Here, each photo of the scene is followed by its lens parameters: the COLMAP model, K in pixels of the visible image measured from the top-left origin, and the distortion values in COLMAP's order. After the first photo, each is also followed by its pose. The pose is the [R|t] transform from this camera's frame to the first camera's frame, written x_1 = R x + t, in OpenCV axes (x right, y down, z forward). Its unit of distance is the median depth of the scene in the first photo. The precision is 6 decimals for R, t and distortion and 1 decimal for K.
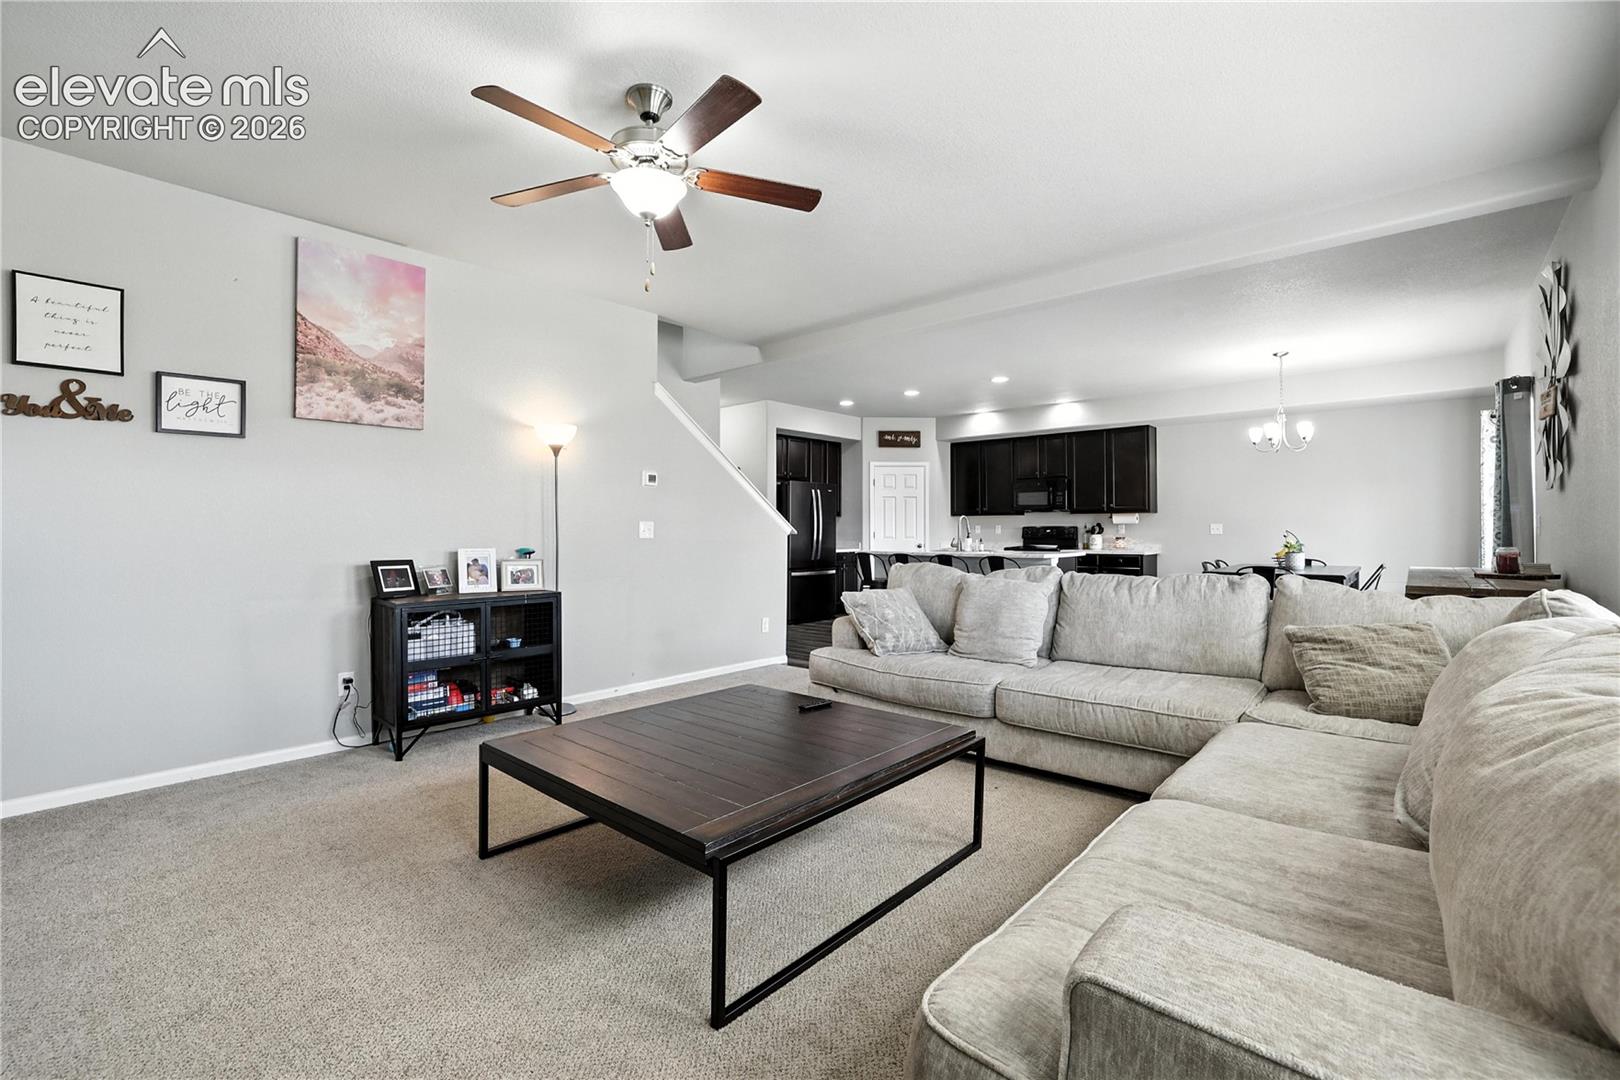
lens RADIAL K [[709.8, 0, 810.3], [0, 709.8, 525.8], [0, 0, 1]] dist [-0.047146, 0.016735]
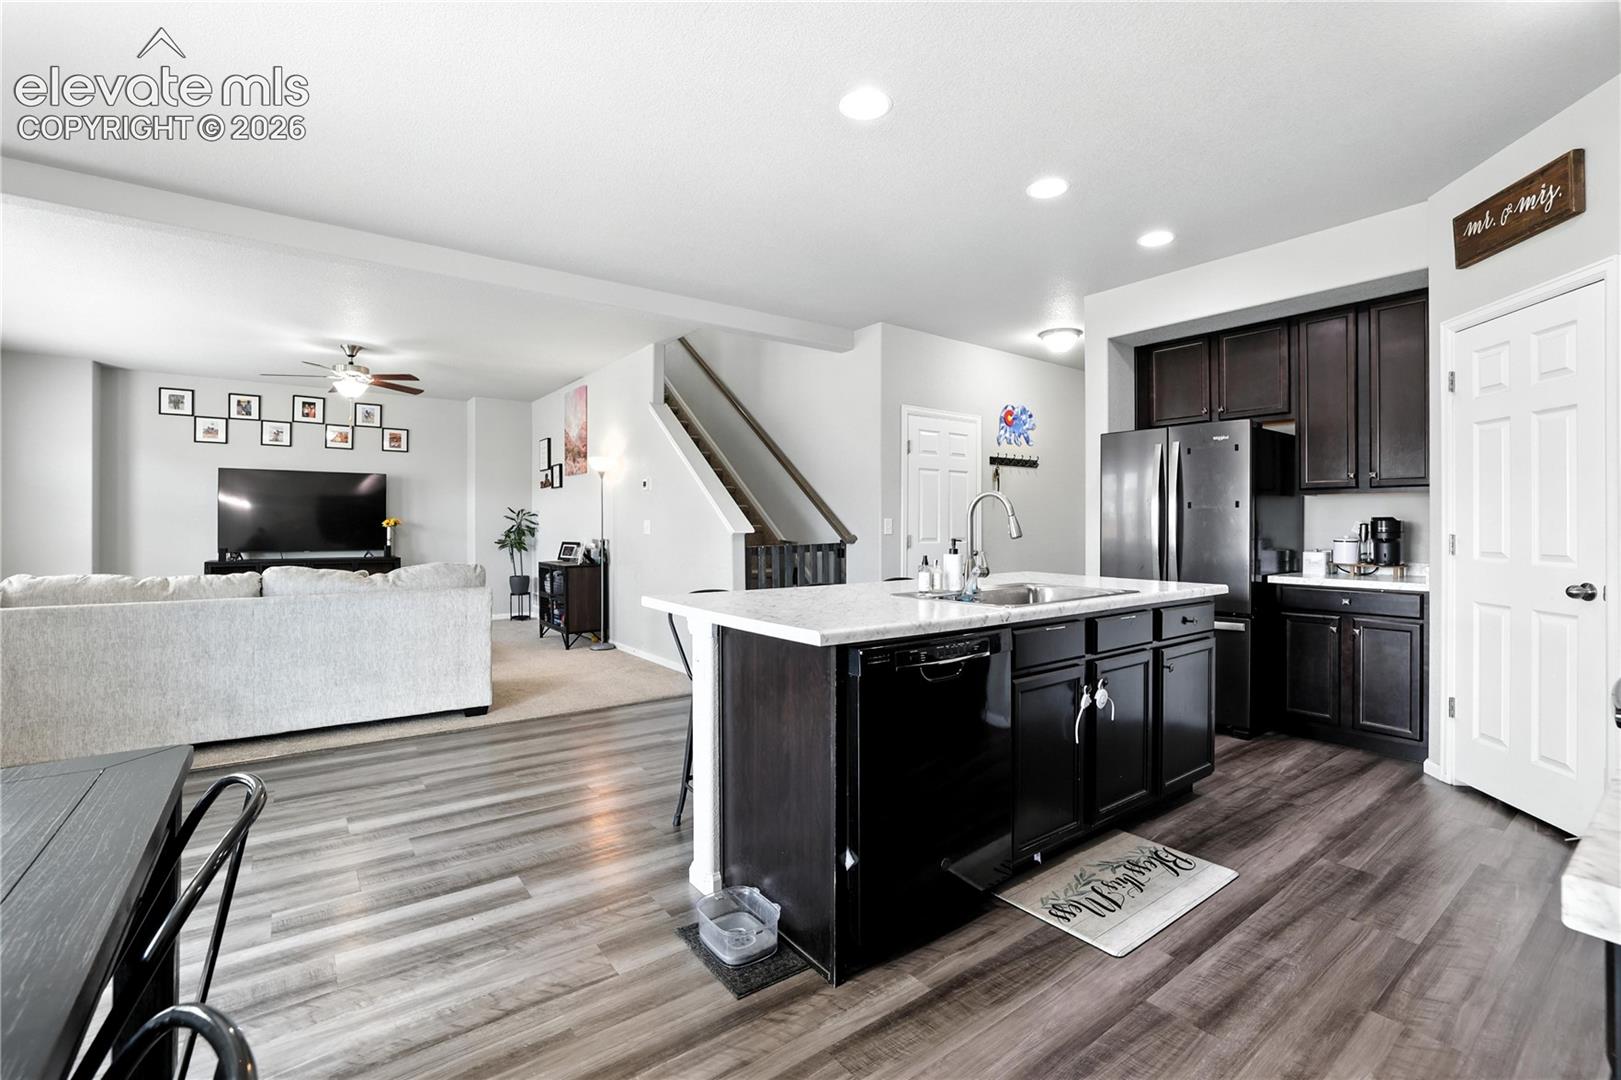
lens RADIAL K [[710.3, 0, 810.8], [0, 710.3, 525.7], [0, 0, 1]] dist [-0.047146, 0.016735]
pose [[-0.206270, 0.002301, -0.978492, 0.502057], [0.007296, 0.999973, 0.000813, 0.002300], [0.978468, -0.006971, -0.206281, 0.848465]]
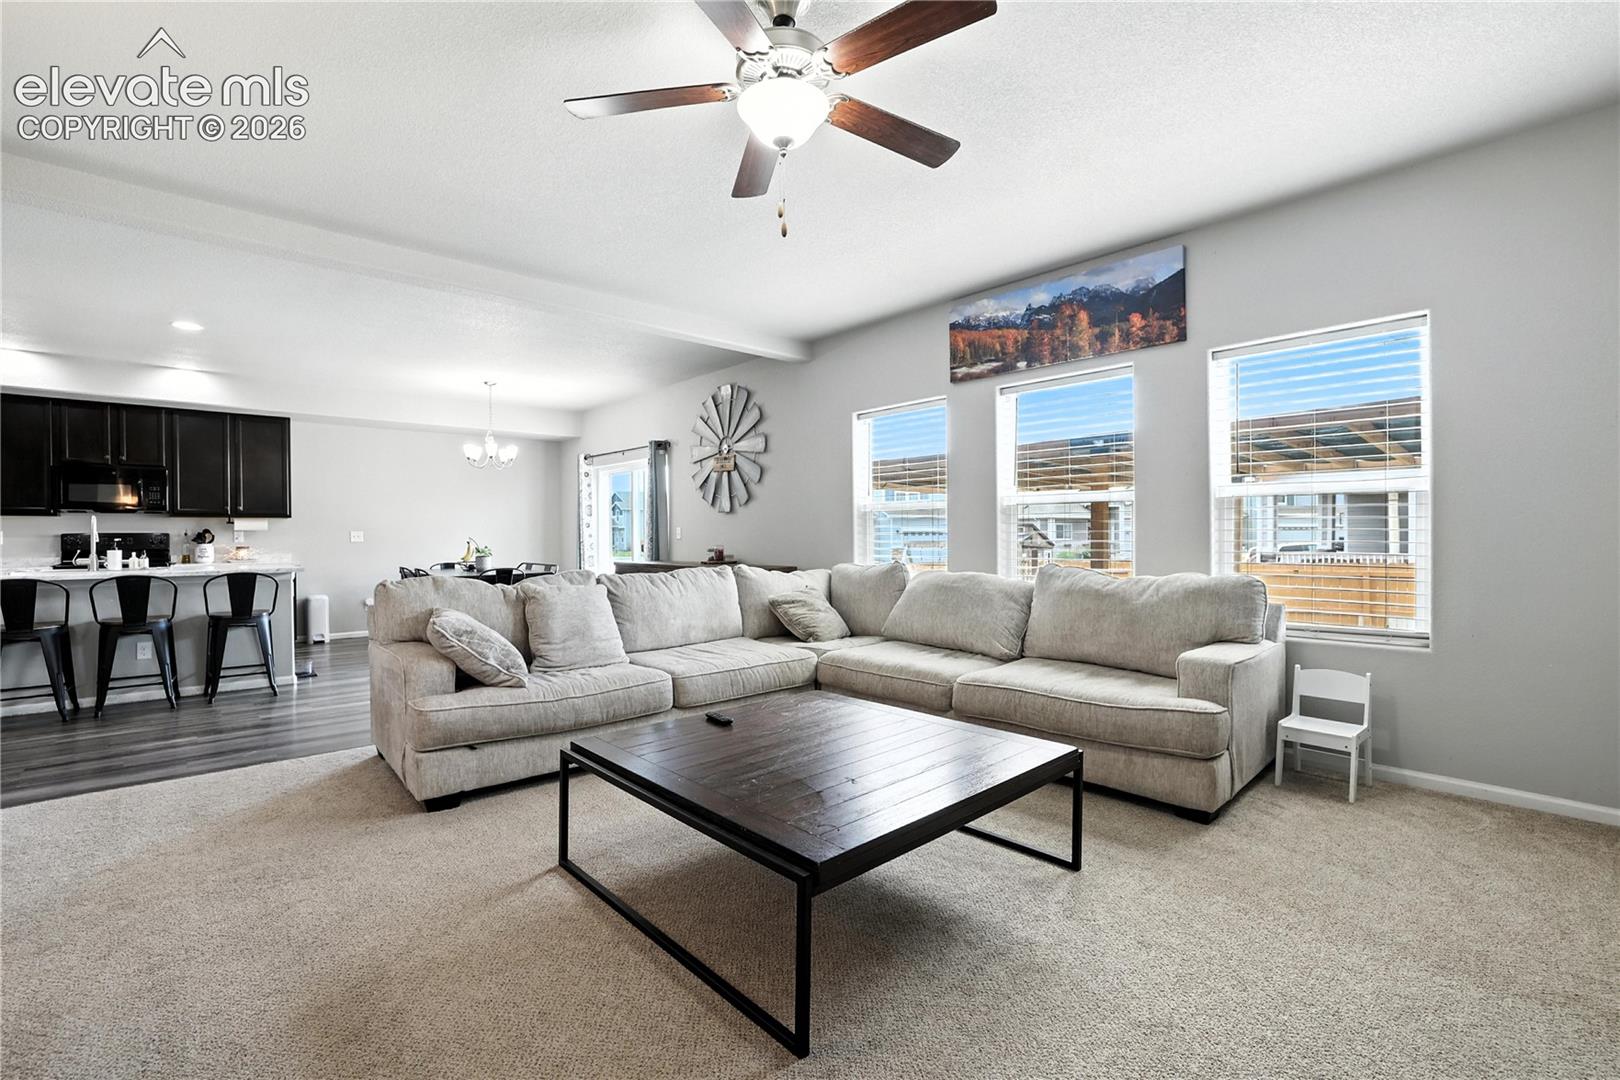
lens RADIAL K [[709.8, 0, 810.3], [0, 709.8, 525.8], [0, 0, 1]] dist [-0.047146, 0.016735]
pose [[0.096393, 0.015728, 0.995219, -0.295856], [-0.001226, 0.999876, -0.015683, 0.003608], [-0.995343, 0.000292, 0.096400, 0.252247]]
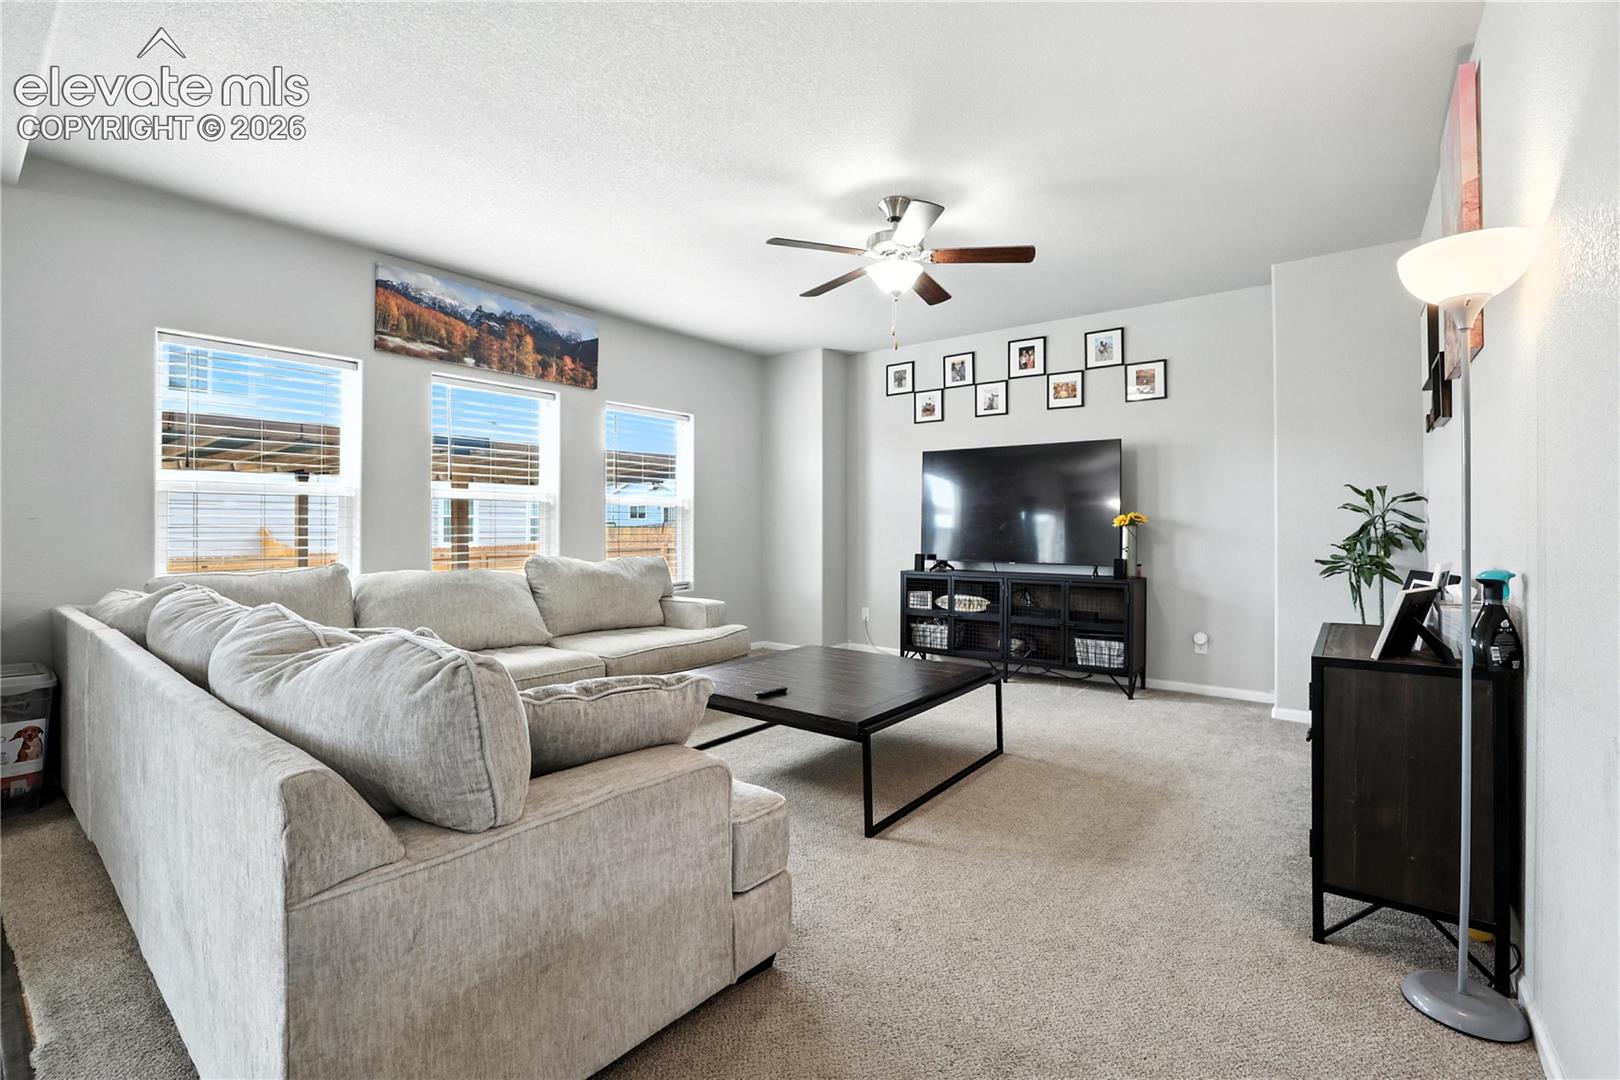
lens RADIAL K [[709.8, 0, 810.3], [0, 709.8, 525.8], [0, 0, 1]] dist [-0.047146, 0.016735]
pose [[-0.997762, 0.000144, -0.066858, -0.013090], [0.000679, 0.999968, -0.007968, 0.003345], [0.066855, -0.007996, -0.997731, 0.642318]]
